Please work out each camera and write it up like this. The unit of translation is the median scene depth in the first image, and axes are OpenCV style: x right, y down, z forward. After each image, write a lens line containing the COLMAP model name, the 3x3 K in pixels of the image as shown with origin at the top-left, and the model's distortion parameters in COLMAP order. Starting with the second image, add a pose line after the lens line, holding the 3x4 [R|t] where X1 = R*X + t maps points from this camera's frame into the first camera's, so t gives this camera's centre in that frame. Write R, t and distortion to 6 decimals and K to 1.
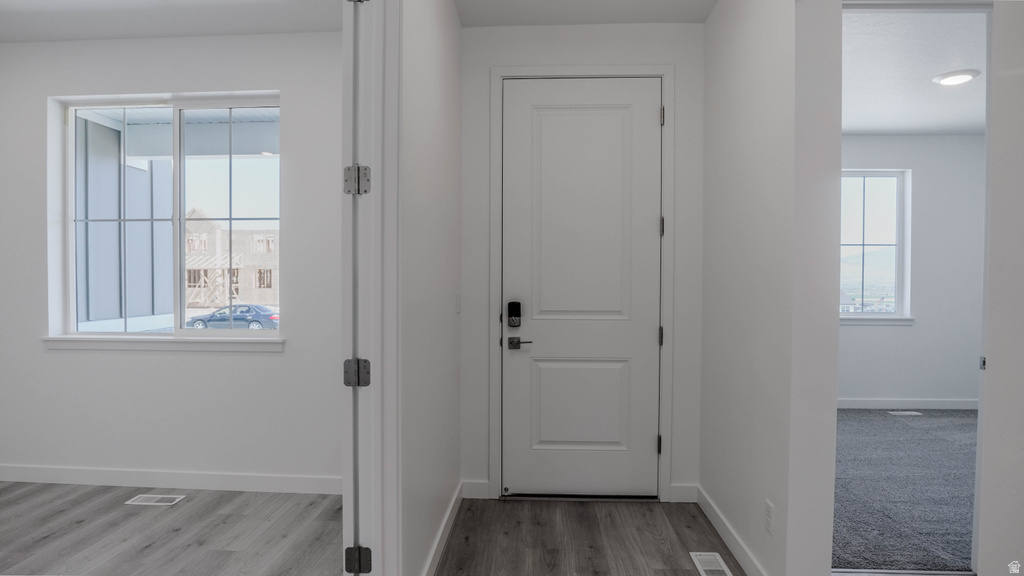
lens RADIAL K [[554.7, 0, 511.0], [0, 554.7, 290.8], [0, 0, 1]] dist [-0.029036, 0.000799]
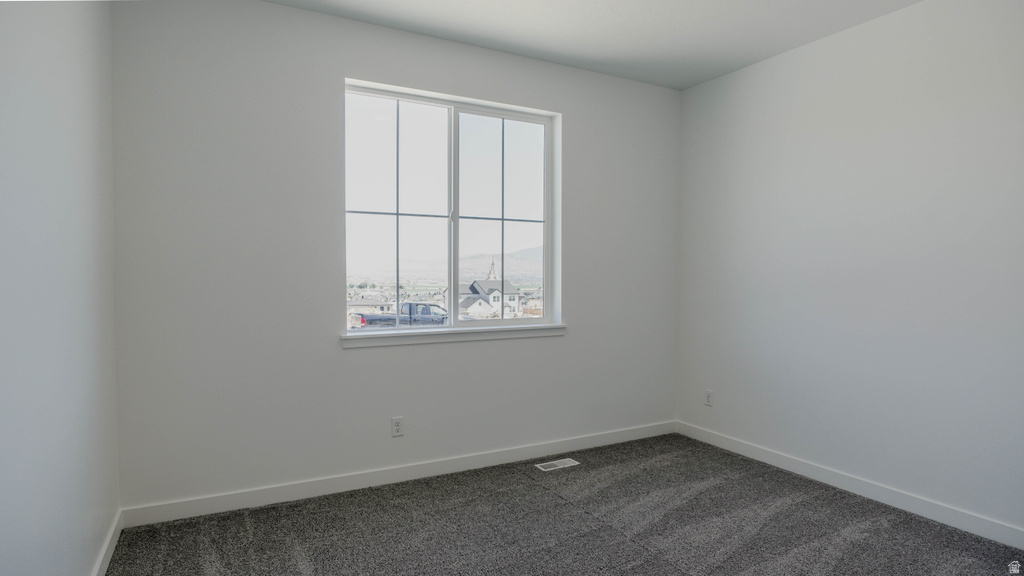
lens RADIAL K [[554.7, 0, 511.0], [0, 554.7, 290.8], [0, 0, 1]] dist [-0.029036, 0.000799]
pose [[0.855703, -0.017974, 0.517155, 0.303620], [0.011293, 0.999807, 0.016063, -0.007387], [-0.517344, -0.007905, 0.855741, 0.419132]]
